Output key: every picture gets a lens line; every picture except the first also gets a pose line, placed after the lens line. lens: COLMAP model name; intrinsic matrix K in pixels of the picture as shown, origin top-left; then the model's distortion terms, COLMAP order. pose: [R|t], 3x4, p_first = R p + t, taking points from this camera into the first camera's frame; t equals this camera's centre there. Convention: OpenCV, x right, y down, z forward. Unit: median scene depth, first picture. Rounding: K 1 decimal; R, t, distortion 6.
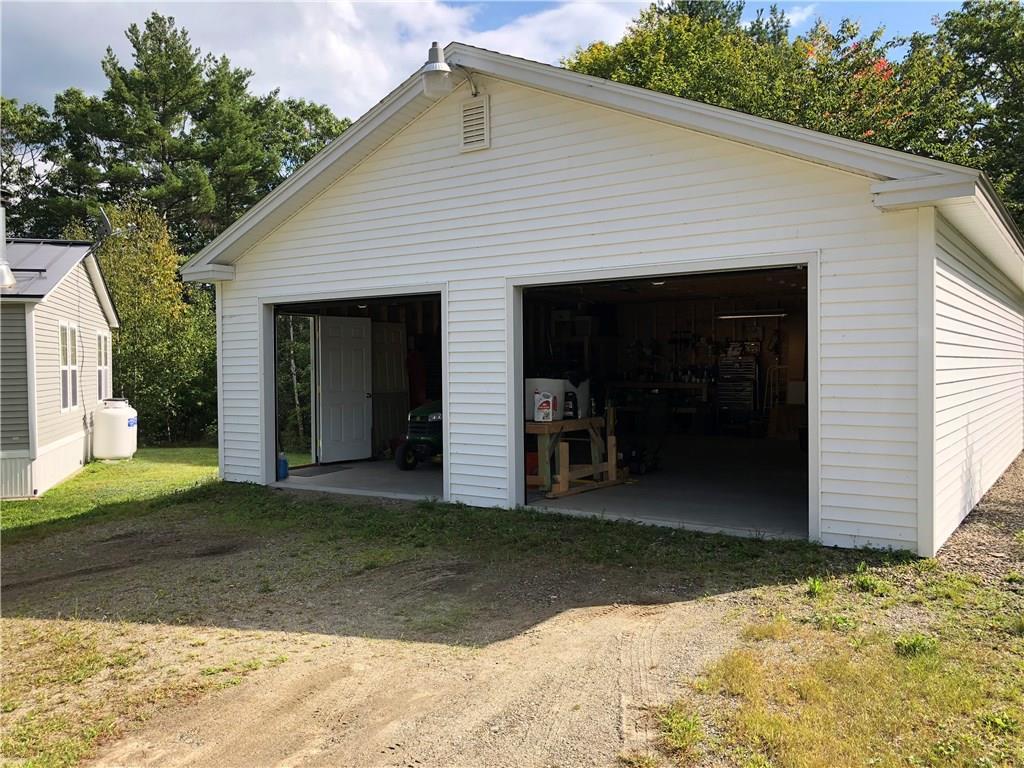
lens RADIAL K [[834.5, 0, 512.0], [0, 834.5, 384.0], [0, 0, 1]] dist [0.052628, -0.002945]
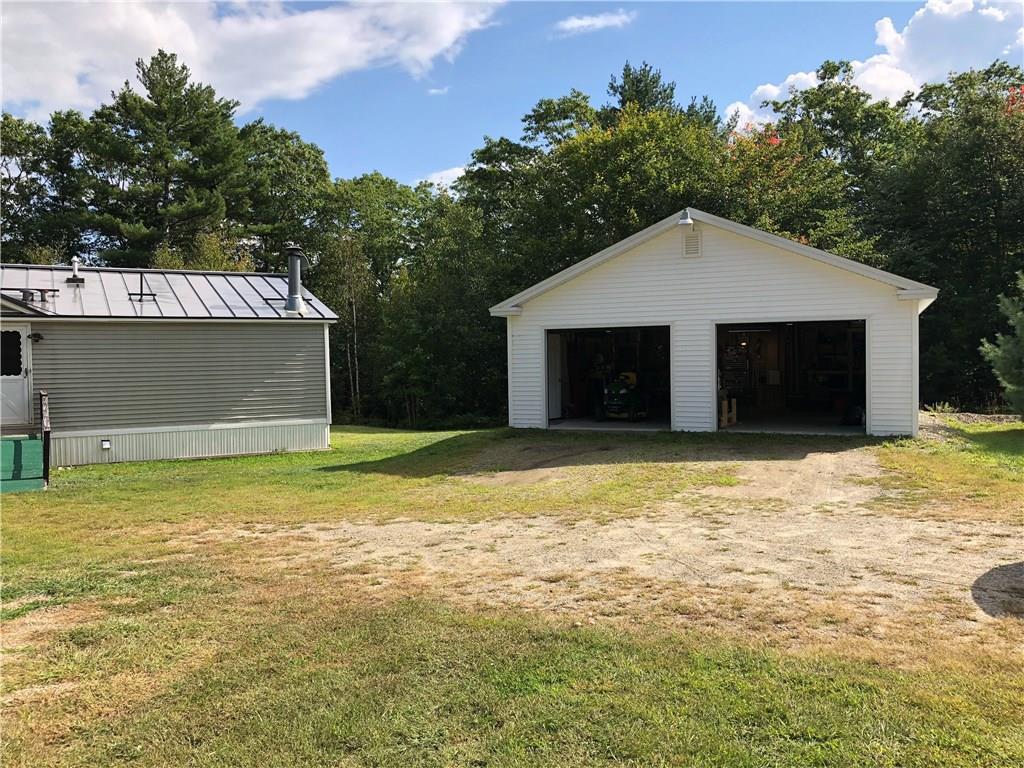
lens RADIAL K [[838.6, 0, 512.0], [0, 838.6, 384.0], [0, 0, 1]] dist [0.069274, 0.002221]
pose [[0.982004, -0.012148, 0.188467, -0.745819], [0.011278, 0.999920, 0.005688, 0.011772], [-0.188521, -0.003460, 0.982063, -0.805428]]
